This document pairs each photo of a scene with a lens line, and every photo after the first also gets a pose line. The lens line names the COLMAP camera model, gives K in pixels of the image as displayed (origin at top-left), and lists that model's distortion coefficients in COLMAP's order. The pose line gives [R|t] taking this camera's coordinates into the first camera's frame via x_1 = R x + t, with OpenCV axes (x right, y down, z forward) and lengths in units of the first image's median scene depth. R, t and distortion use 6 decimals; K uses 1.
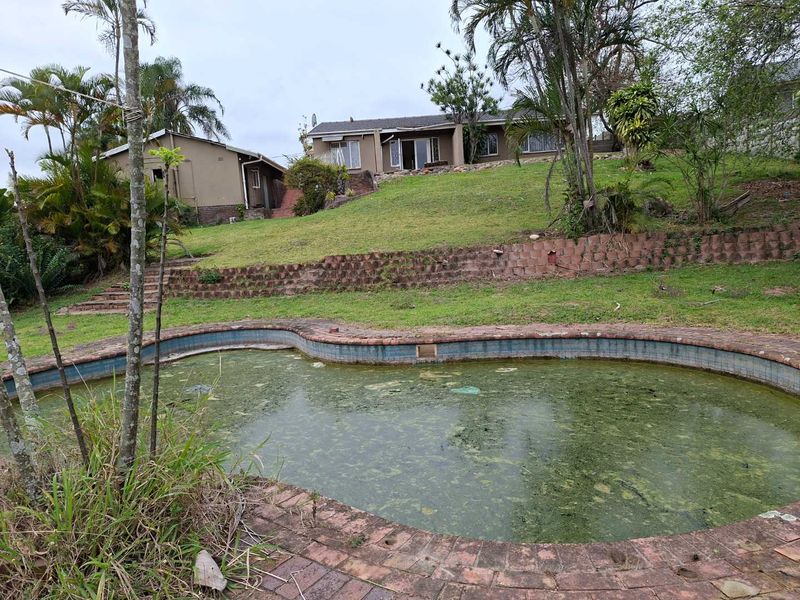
lens RADIAL K [[573.5, 0, 400.0], [0, 573.5, 300.0], [0, 0, 1]] dist [0.158815, -0.148685]
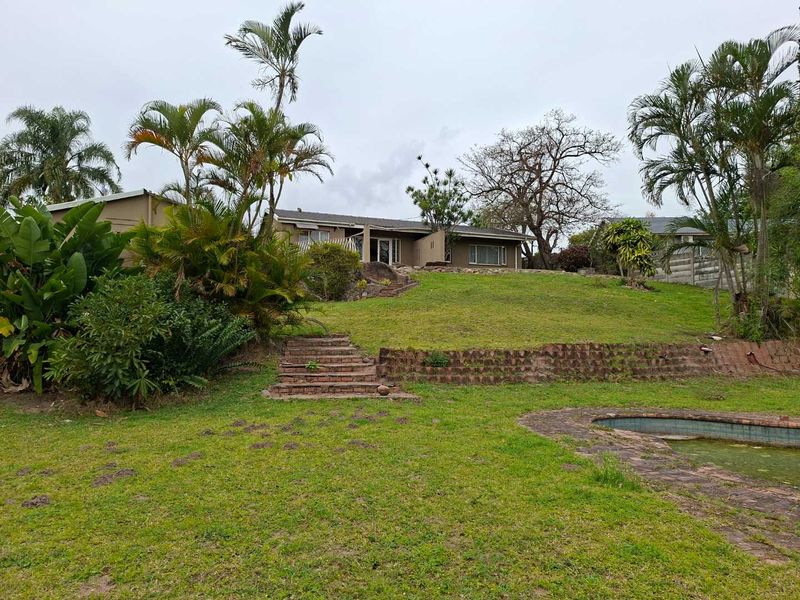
lens RADIAL K [[573.5, 0, 400.0], [0, 573.5, 300.0], [0, 0, 1]] dist [0.158815, -0.148685]
pose [[0.914681, 0.090503, 0.393913, -0.493199], [-0.016399, 0.982116, -0.187564, 0.024756], [-0.403844, 0.165101, 0.899807, 0.153705]]
